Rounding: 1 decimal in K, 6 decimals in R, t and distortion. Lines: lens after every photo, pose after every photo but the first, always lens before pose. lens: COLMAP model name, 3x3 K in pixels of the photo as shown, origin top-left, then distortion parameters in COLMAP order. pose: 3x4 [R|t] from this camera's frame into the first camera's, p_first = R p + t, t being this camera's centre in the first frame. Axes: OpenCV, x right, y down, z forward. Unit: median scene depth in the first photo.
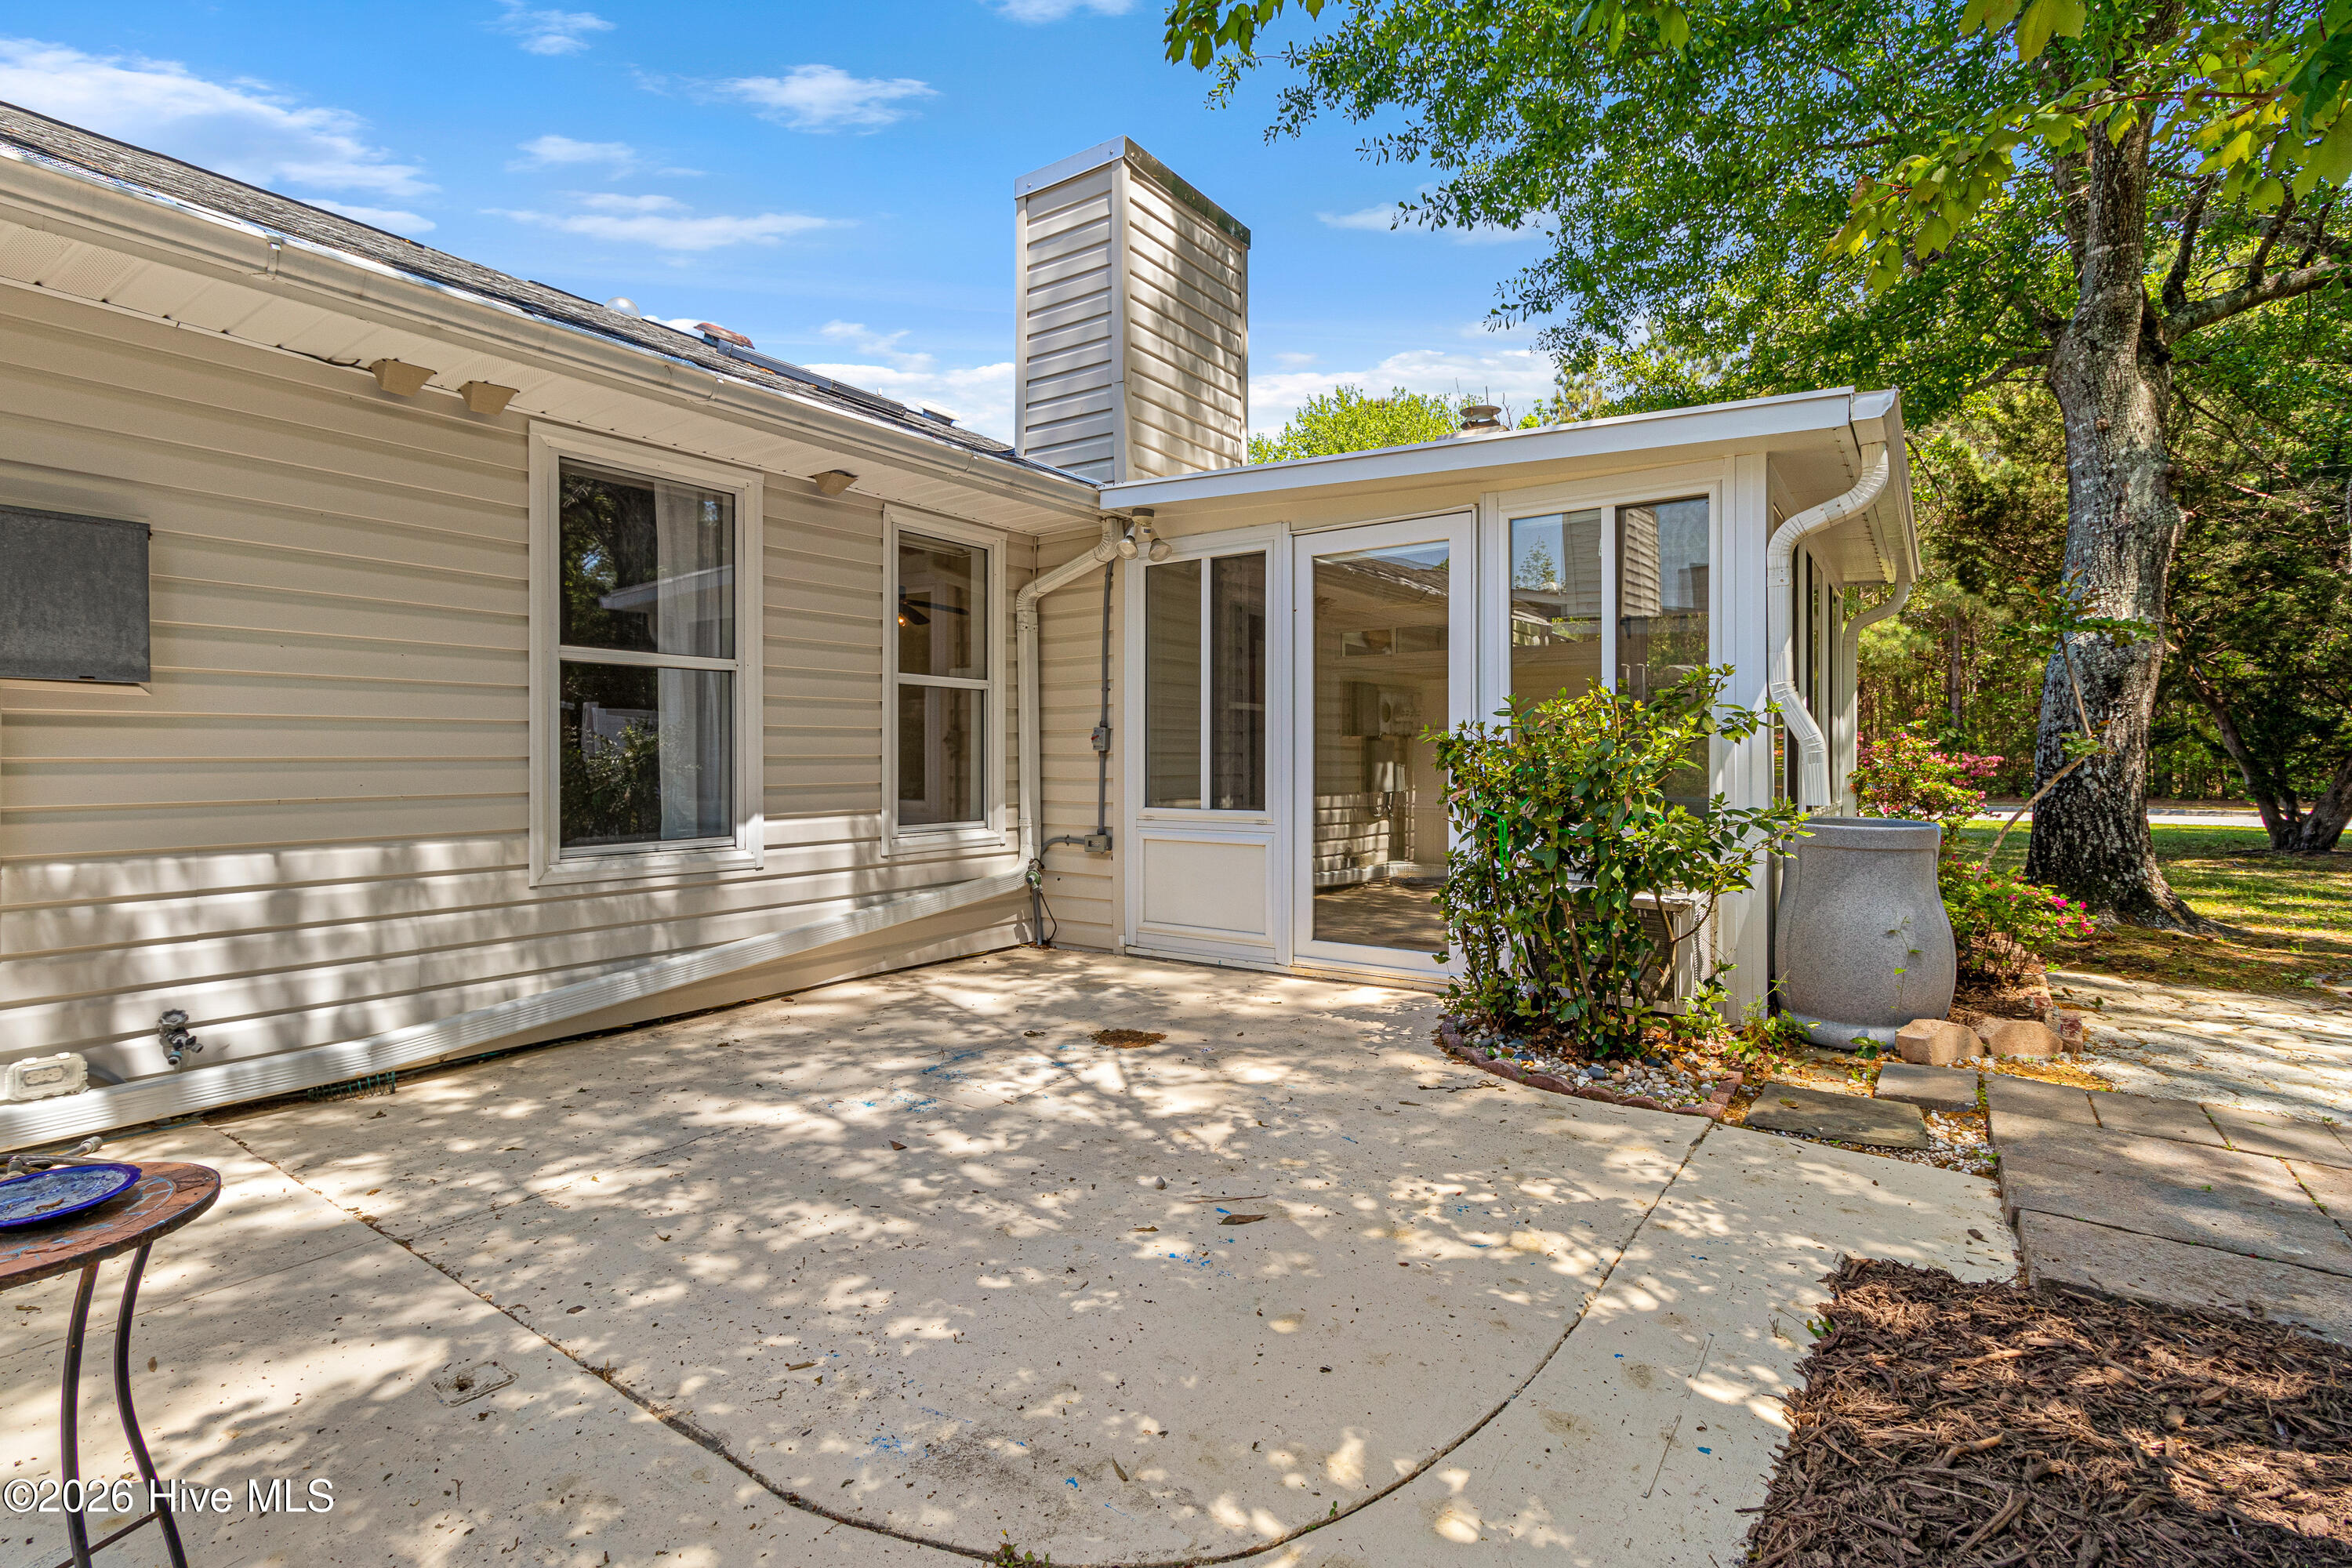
lens RADIAL K [[1111.7, 0, 1174.8], [0, 1111.7, 763.7], [0, 0, 1]] dist [0.008180, 0.000407]
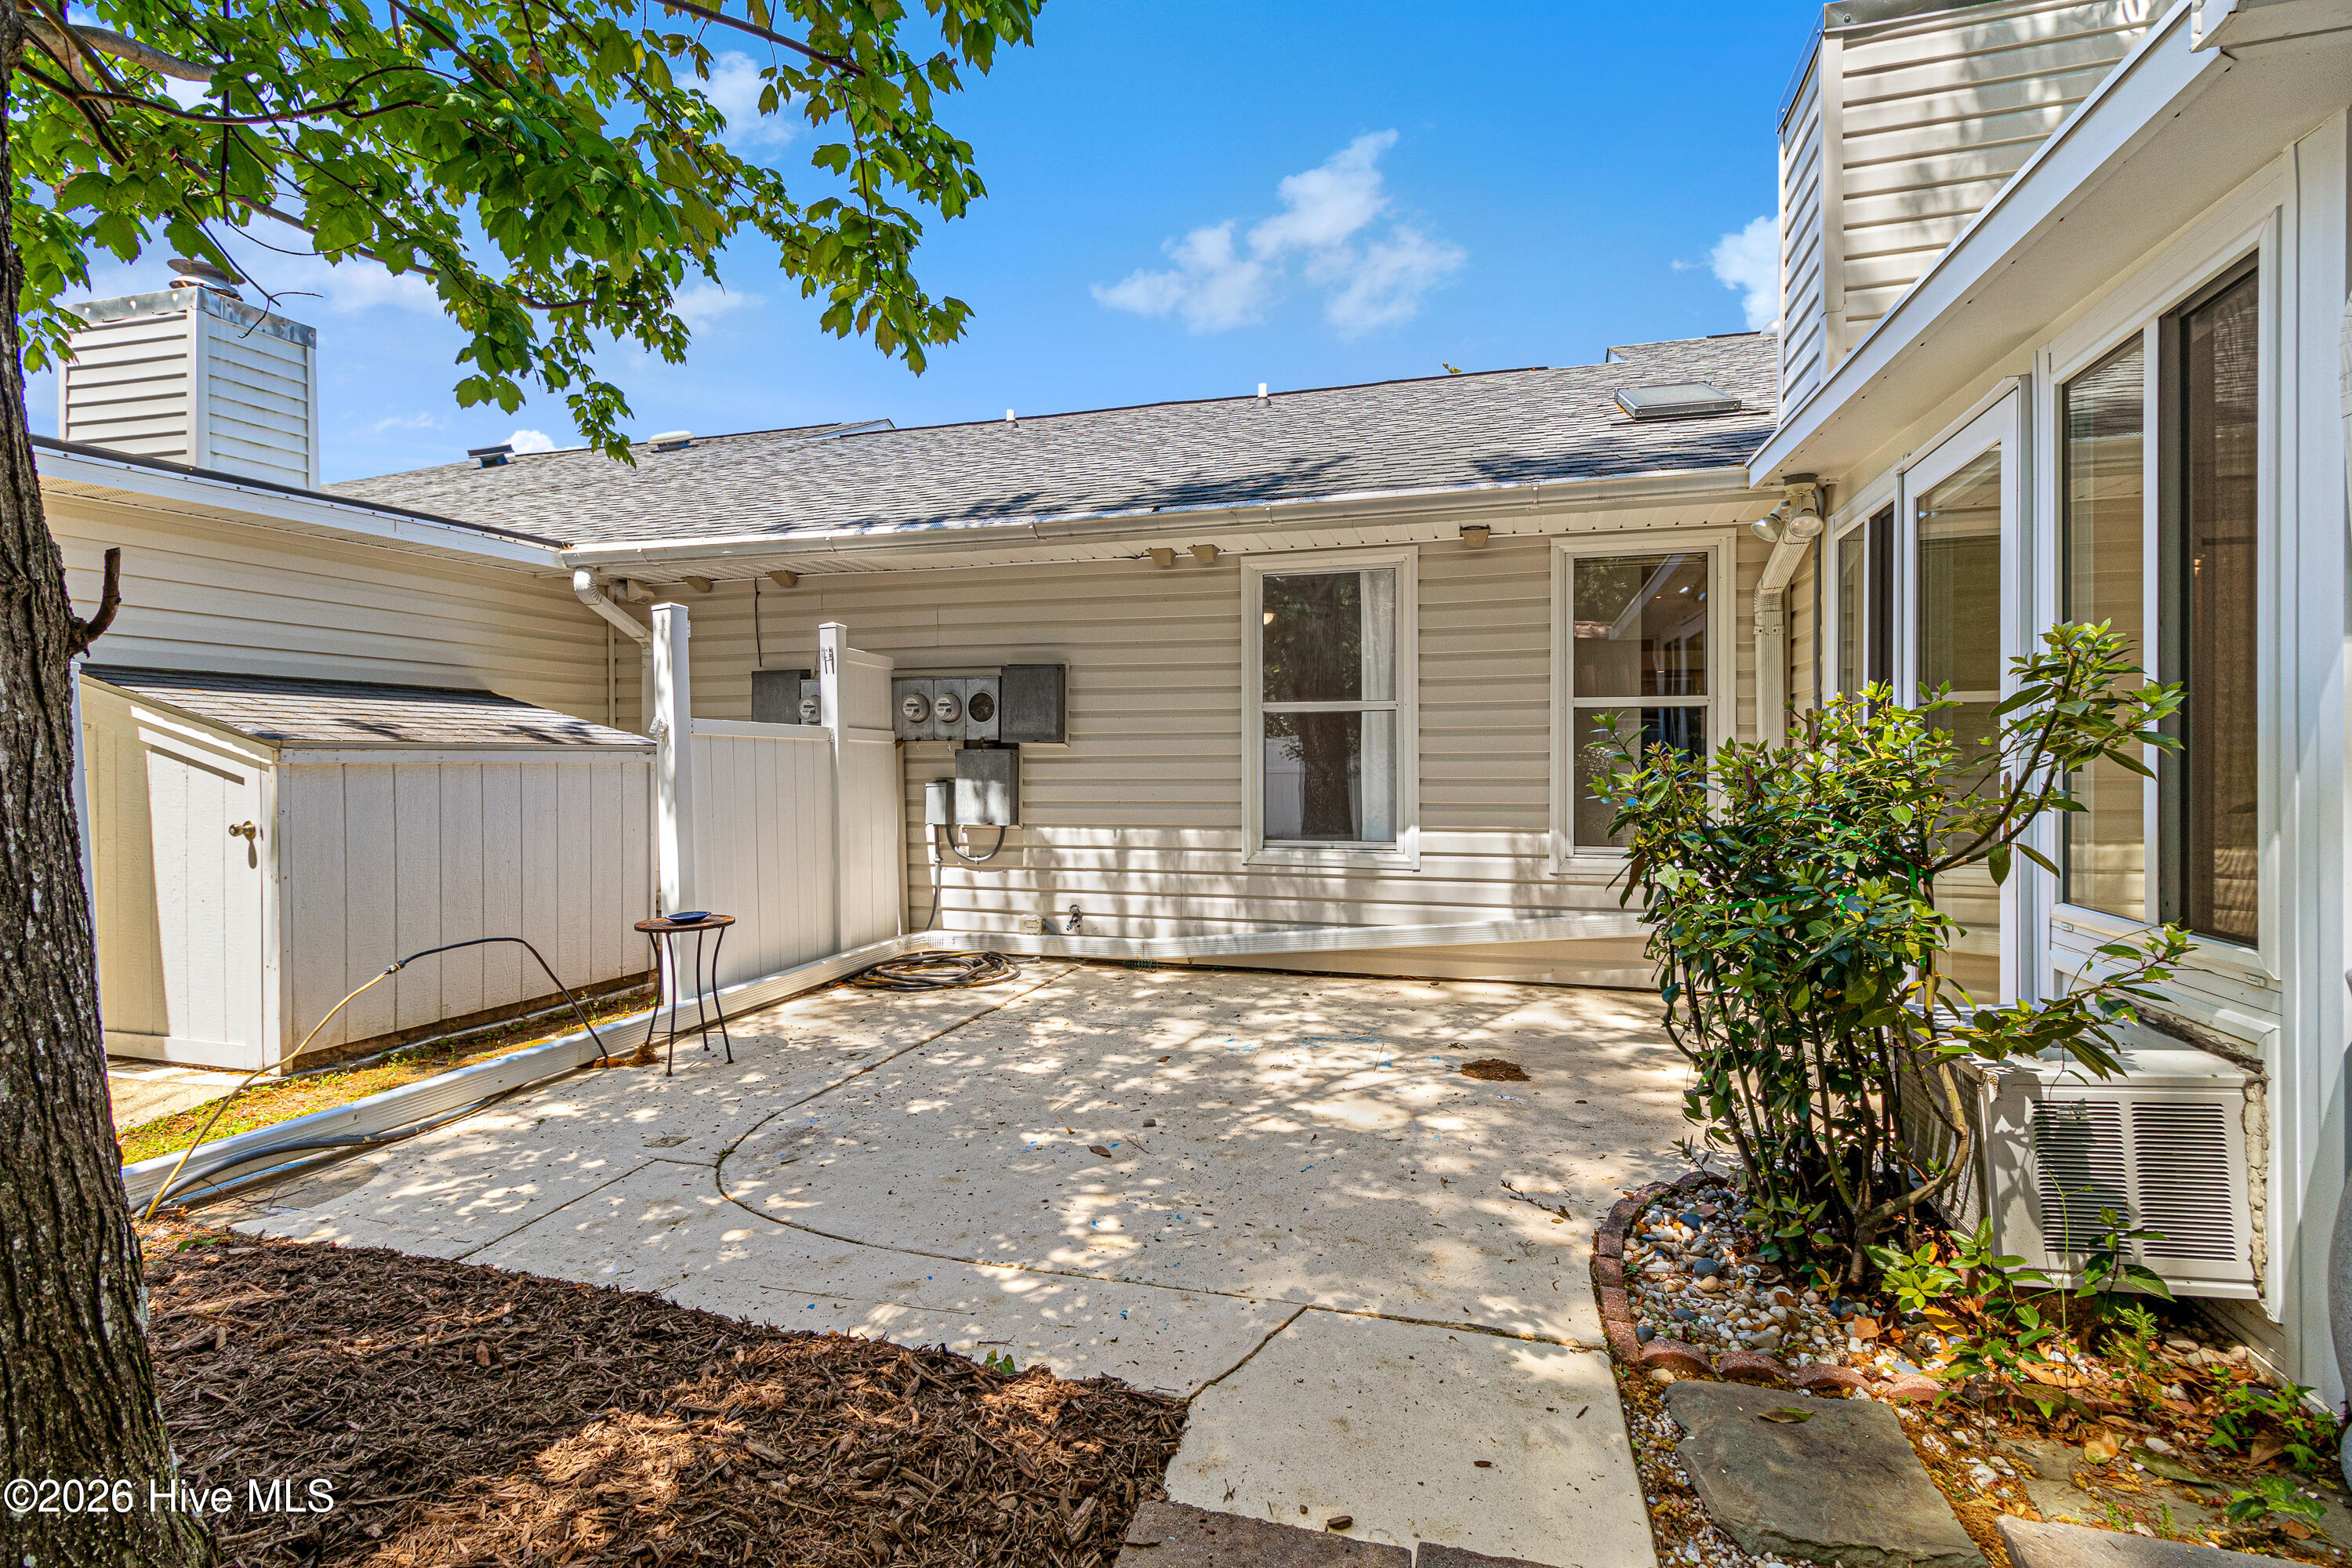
lens RADIAL K [[1111.7, 0, 1159.1], [0, 1111.7, 774.8], [0, 0, 1]] dist [0.008180, 0.000407]
pose [[0.298187, 0.009240, -0.954463, 0.941811], [-0.005368, 0.999954, 0.008003, -0.024906], [0.954492, 0.002737, 0.298223, 0.495737]]
